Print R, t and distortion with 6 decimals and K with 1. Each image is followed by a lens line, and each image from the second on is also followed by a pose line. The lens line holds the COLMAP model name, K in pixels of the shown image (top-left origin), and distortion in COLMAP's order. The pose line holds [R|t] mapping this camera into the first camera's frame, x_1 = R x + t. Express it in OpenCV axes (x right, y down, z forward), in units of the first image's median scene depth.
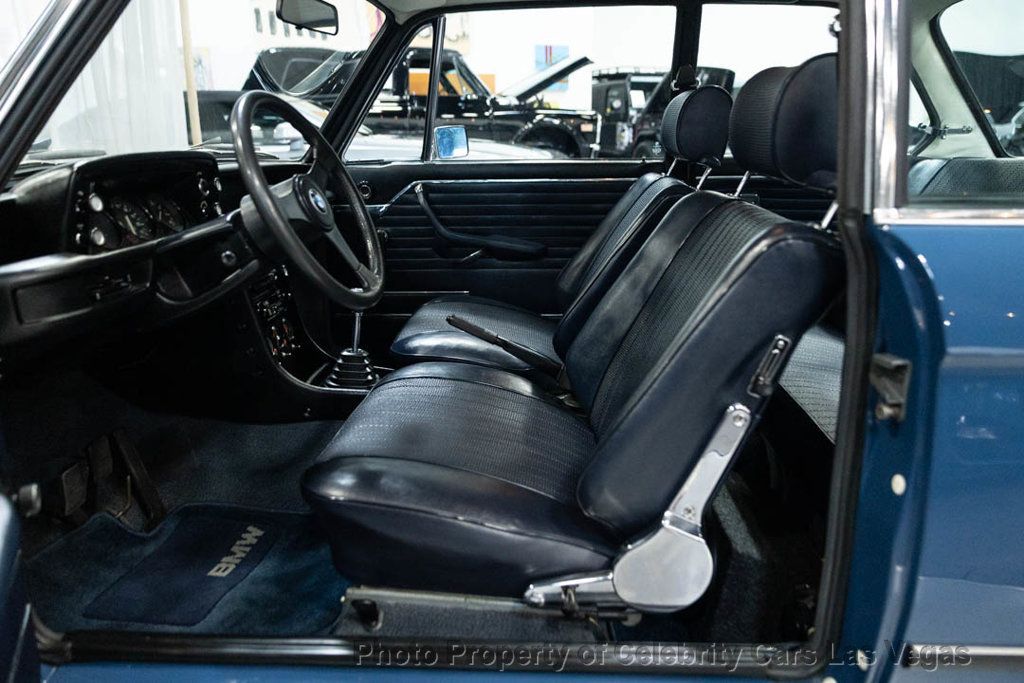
lens RADIAL K [[728.7, 0, 508.1], [0, 728.7, 334.3], [0, 0, 1]] dist [0.004969, 0.010293]
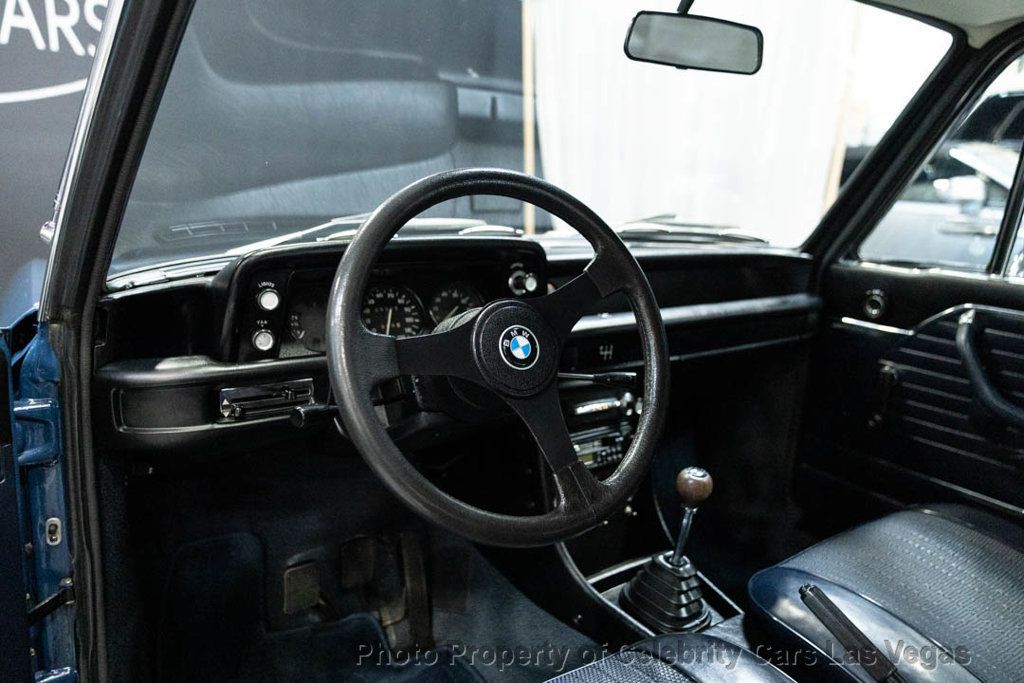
lens RADIAL K [[728.7, 0, 513.0], [0, 728.7, 342.8], [0, 0, 1]] dist [0.004969, 0.010293]
pose [[0.615215, 0.220480, -0.756901, 0.162150], [-0.256319, 0.963875, 0.072432, -0.188700], [0.745527, 0.149446, 0.649503, 0.493773]]
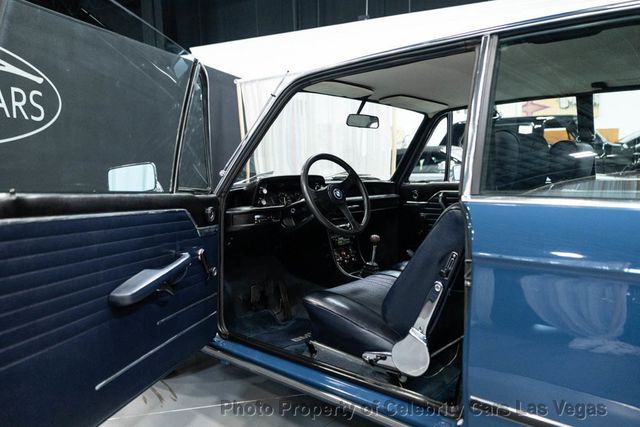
lens RADIAL K [[455.5, 0, 320.5], [0, 455.5, 214.8], [0, 0, 1]] dist [0.004969, 0.010293]
pose [[0.797722, 0.057453, -0.600283, 0.538685], [-0.157816, 0.980647, -0.115866, 0.070026], [0.582009, 0.187163, 0.791351, -0.236611]]
